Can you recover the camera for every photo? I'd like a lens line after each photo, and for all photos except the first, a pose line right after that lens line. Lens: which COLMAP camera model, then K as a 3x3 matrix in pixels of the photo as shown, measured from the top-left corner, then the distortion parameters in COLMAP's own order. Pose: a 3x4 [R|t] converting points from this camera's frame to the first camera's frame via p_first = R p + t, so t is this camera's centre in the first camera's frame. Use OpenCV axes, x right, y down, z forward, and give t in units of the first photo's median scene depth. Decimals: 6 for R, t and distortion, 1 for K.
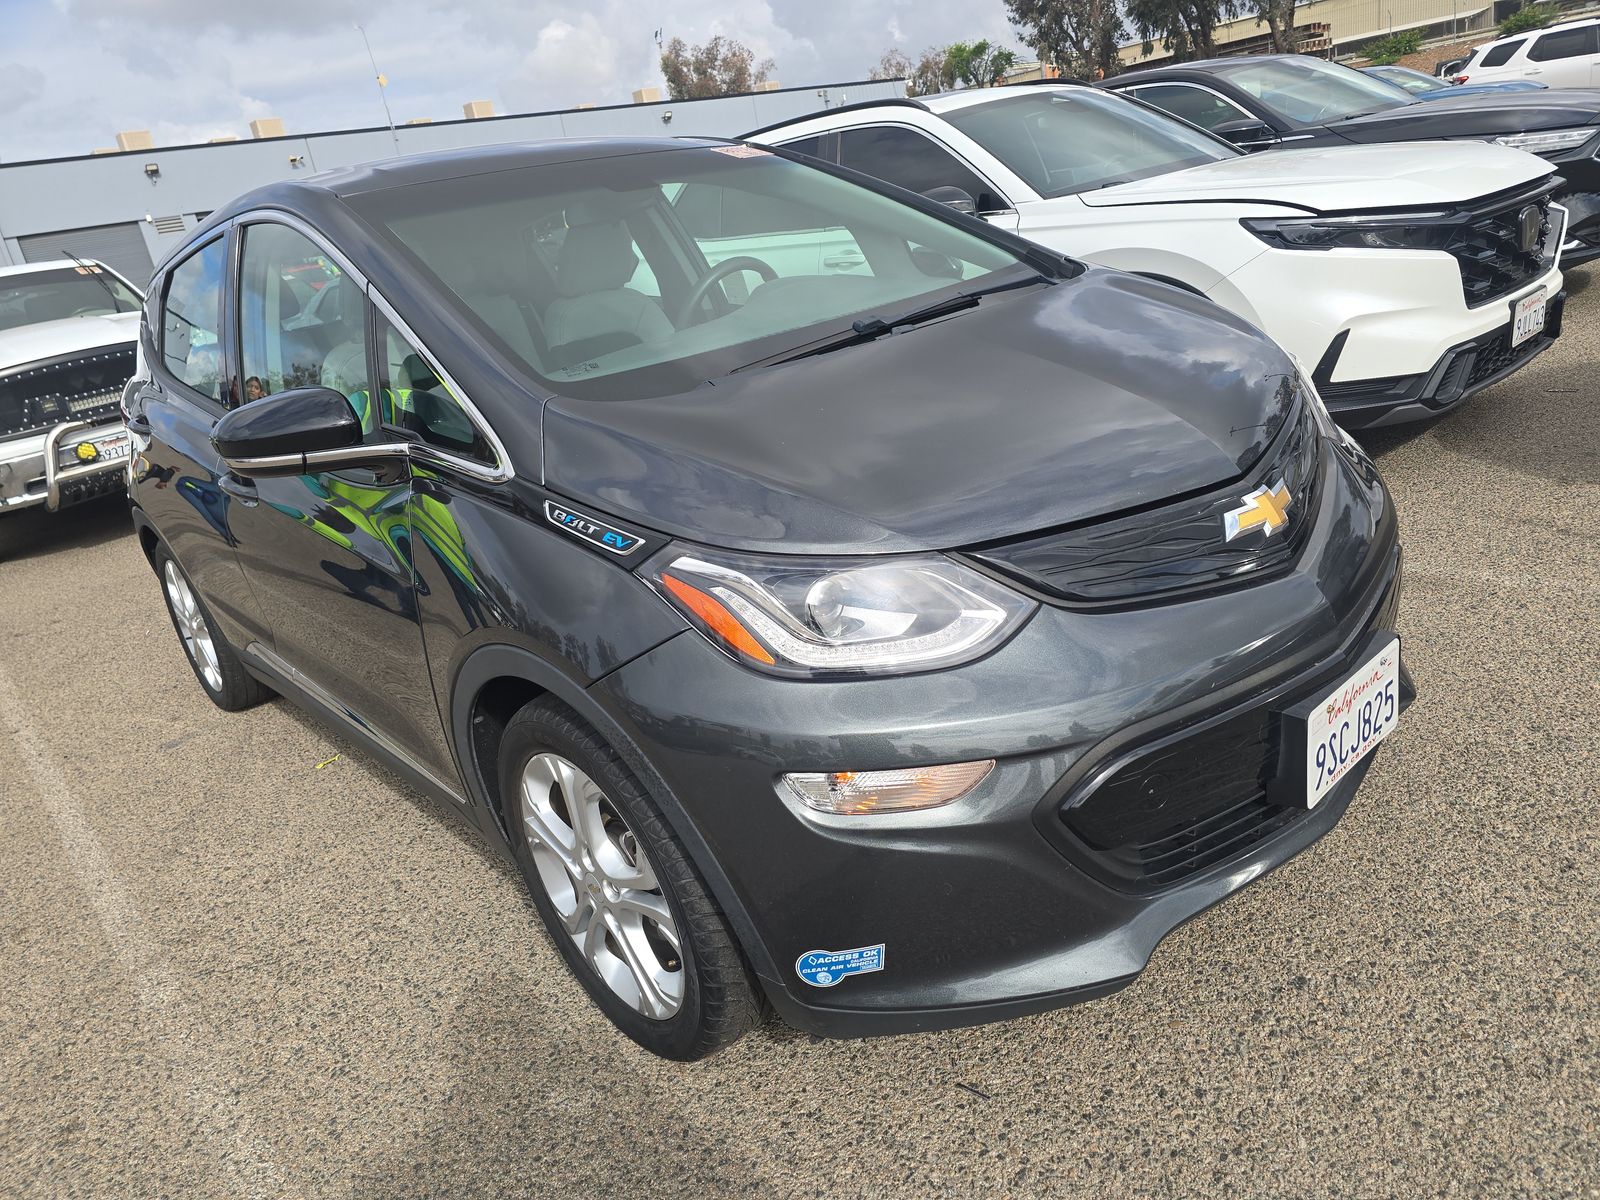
lens RADIAL K [[1084.7, 0, 800.0], [0, 1084.7, 600.0], [0, 0, 1]] dist [0.002409, -0.002229]
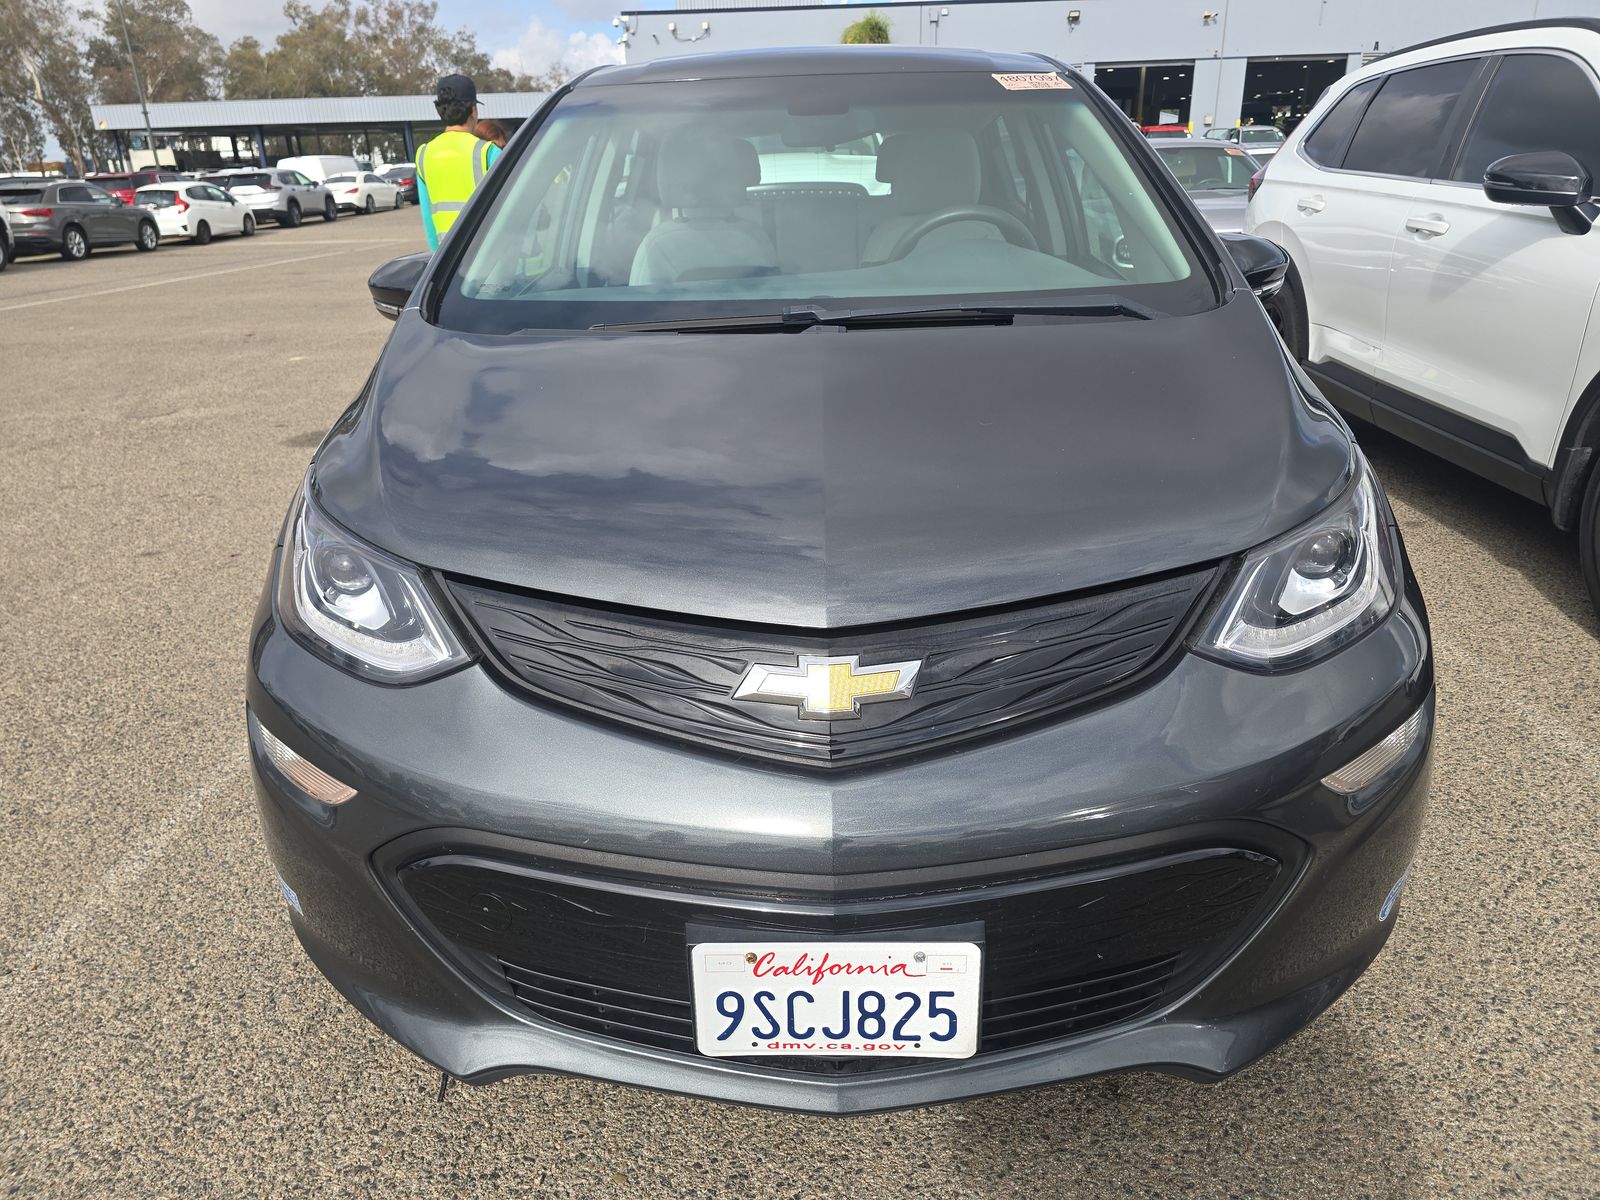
lens RADIAL K [[1084.7, 0, 800.0], [0, 1084.7, 600.0], [0, 0, 1]] dist [0.002409, -0.002229]
pose [[0.719420, 0.383465, -0.579129, 0.672577], [-0.318375, 0.923094, 0.215719, -0.238044], [0.617311, 0.029187, 0.786177, 0.334417]]
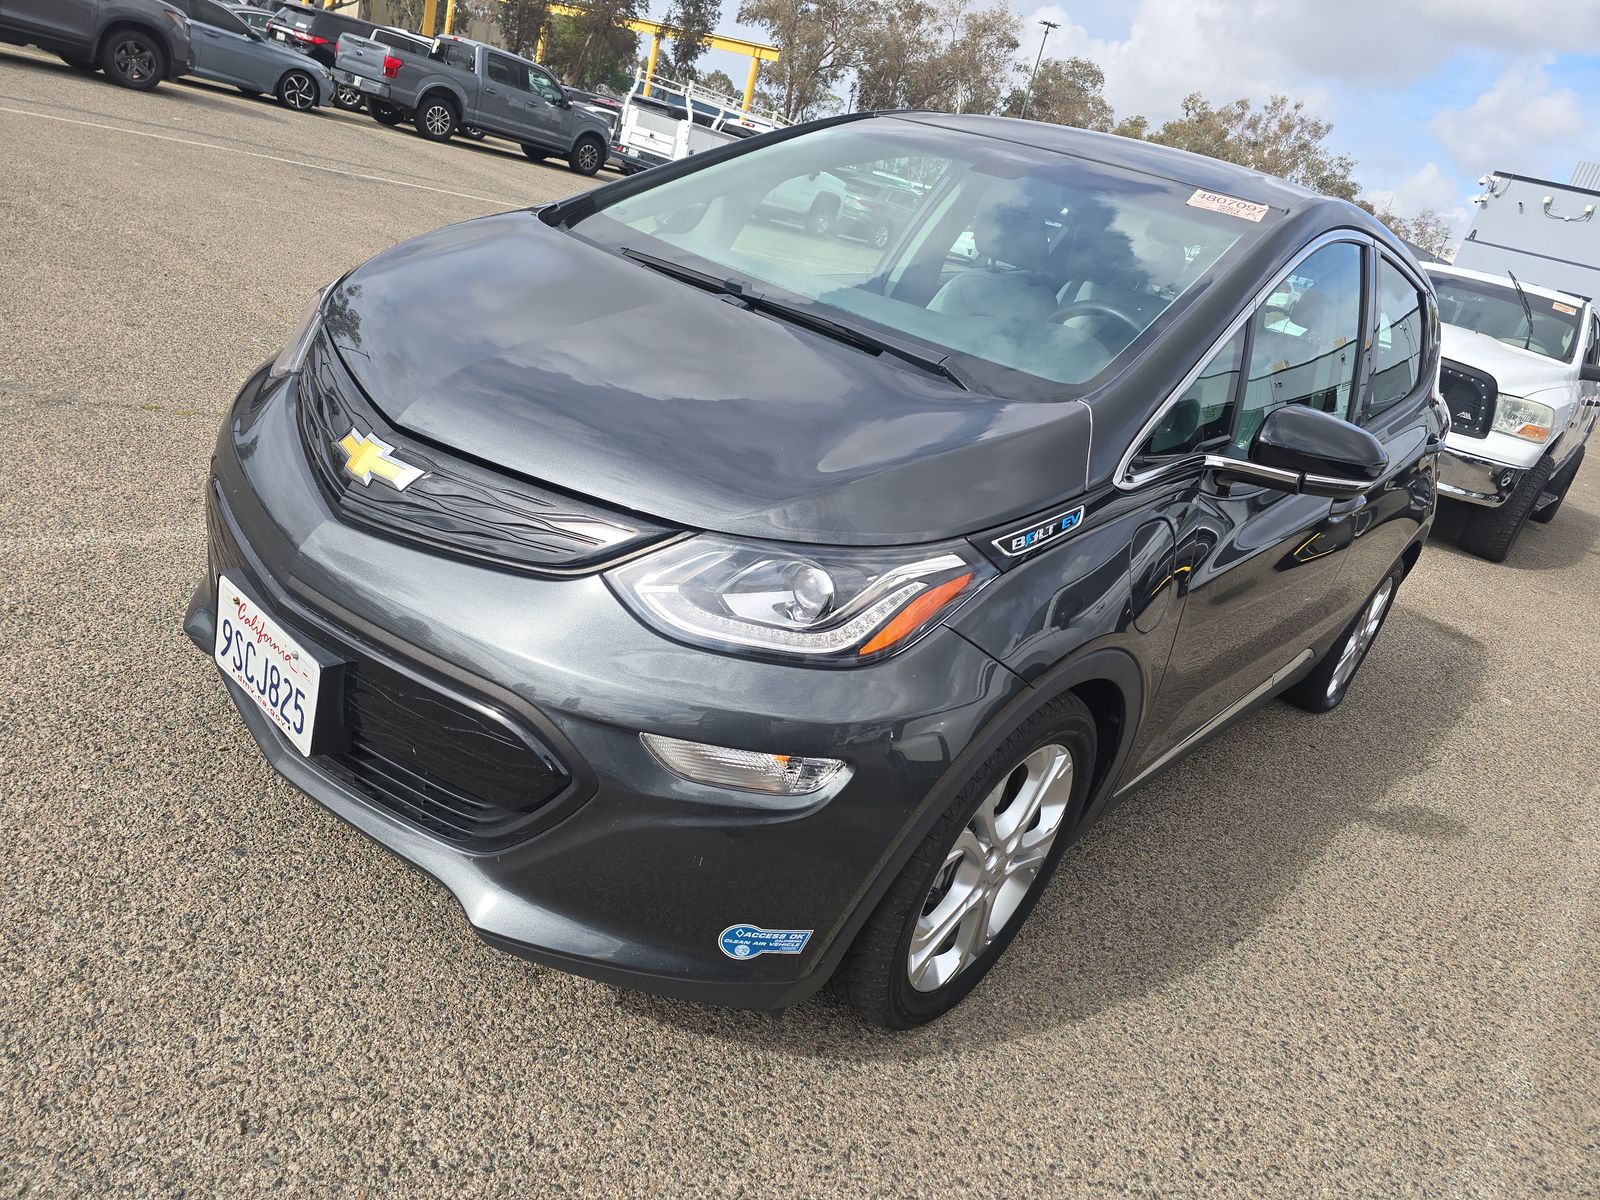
lens RADIAL K [[1084.7, 0, 800.0], [0, 1084.7, 600.0], [0, 0, 1]] dist [0.002409, -0.002229]
pose [[0.069458, 0.541077, -0.838099, 1.134709], [-0.575551, 0.707939, 0.409346, -0.525761], [0.814811, 0.453936, 0.360589, 0.860290]]
